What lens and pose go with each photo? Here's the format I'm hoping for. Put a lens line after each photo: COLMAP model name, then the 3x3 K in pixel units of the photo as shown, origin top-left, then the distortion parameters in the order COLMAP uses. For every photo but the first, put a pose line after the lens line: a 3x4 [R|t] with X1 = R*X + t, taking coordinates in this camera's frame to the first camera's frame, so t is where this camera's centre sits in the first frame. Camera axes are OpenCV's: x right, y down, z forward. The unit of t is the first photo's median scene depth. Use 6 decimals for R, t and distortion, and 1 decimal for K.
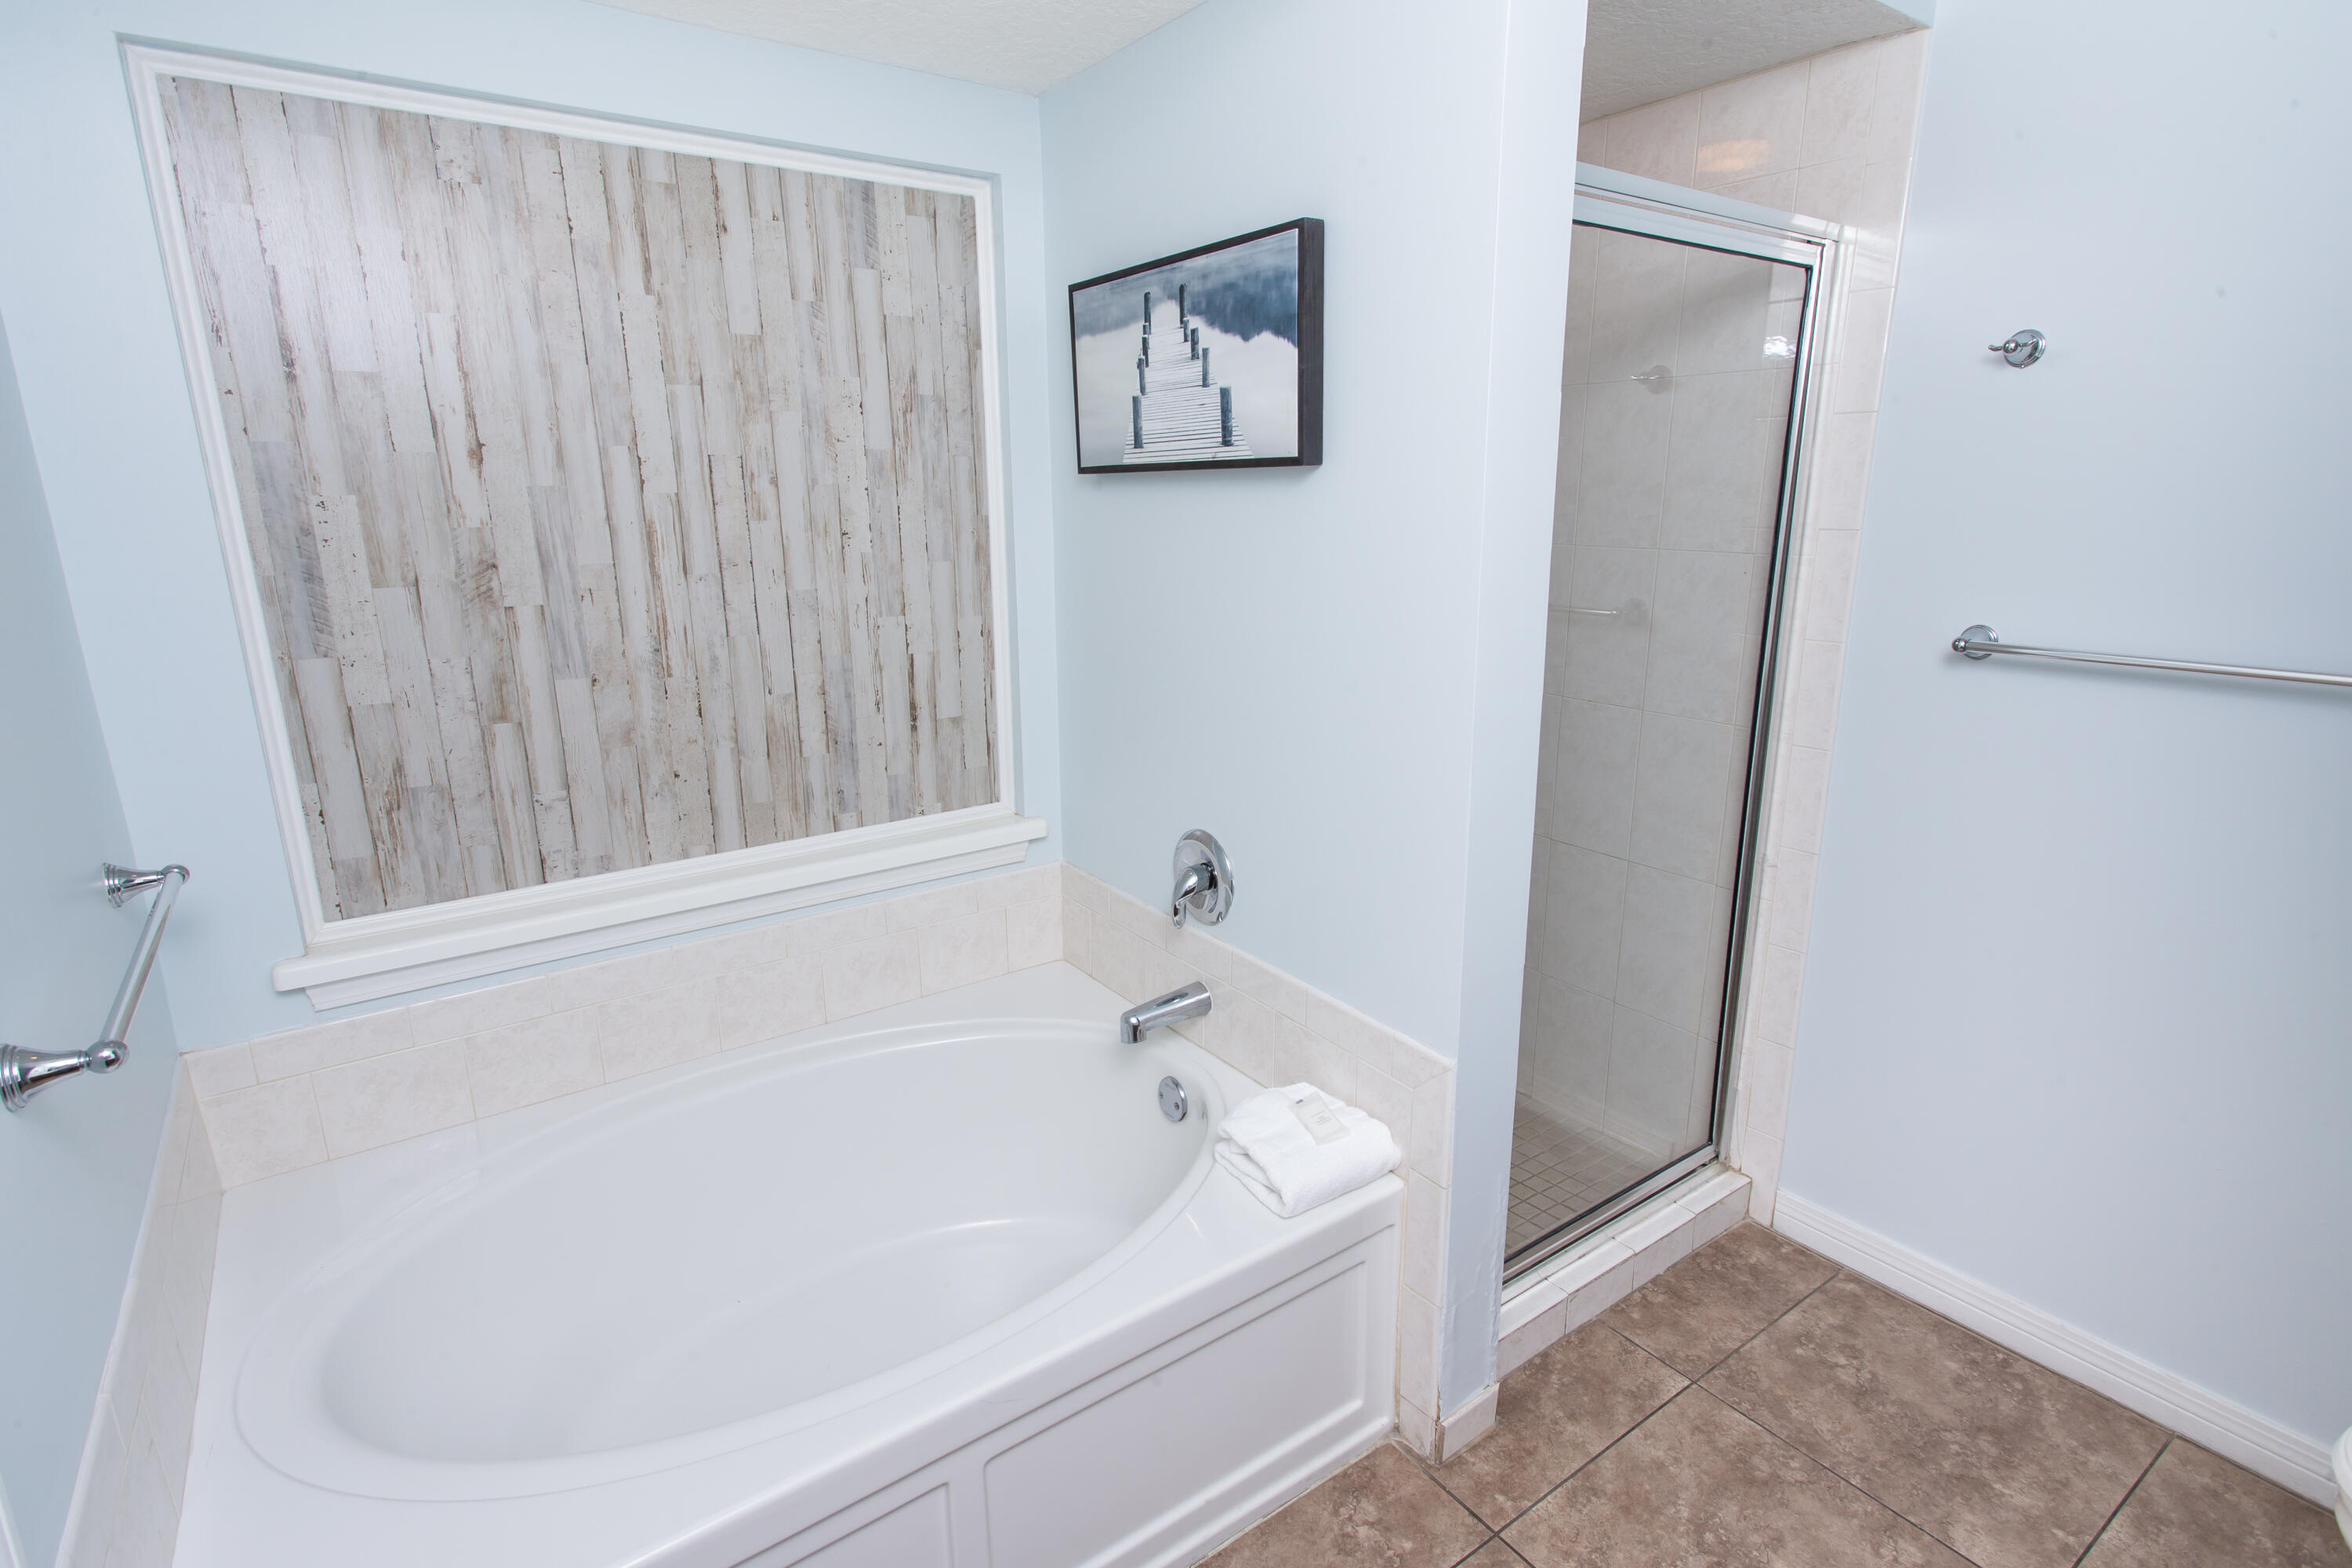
lens RADIAL K [[1112.8, 0, 1176.0], [0, 1112.8, 784.0], [0, 0, 1]] dist [0.008203, 0.001678]
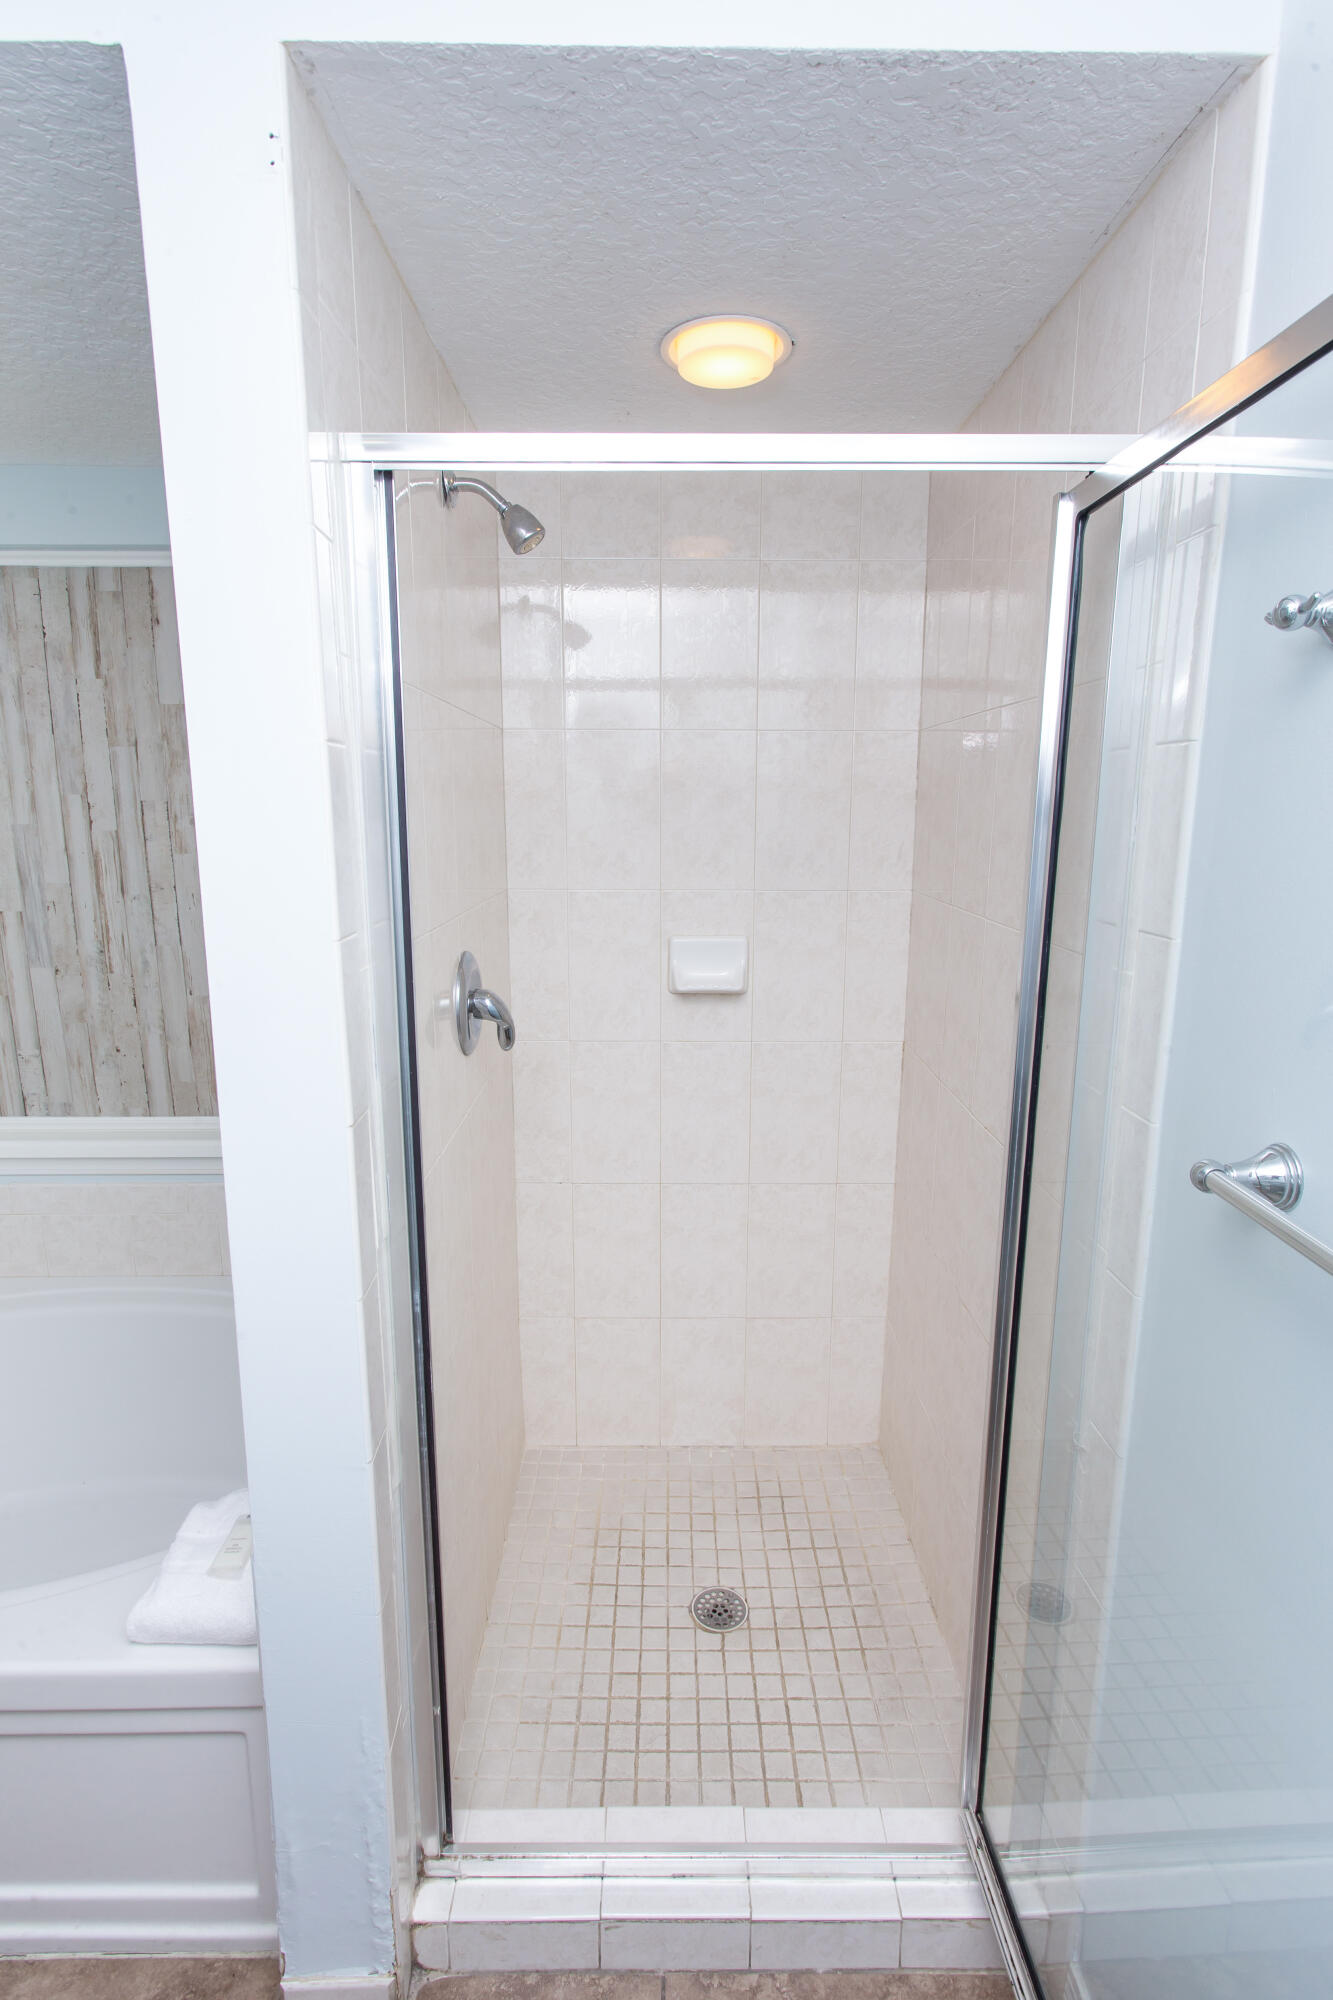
lens RADIAL K [[946.3, 0, 616.3], [0, 946.3, 1015.9], [0, 0, 1]] dist [0.008203, 0.001678]
pose [[0.826885, 0.122313, -0.548909, 0.639800], [-0.152578, 0.988244, -0.009636, -0.129164], [0.541278, 0.091720, 0.835826, 0.426057]]
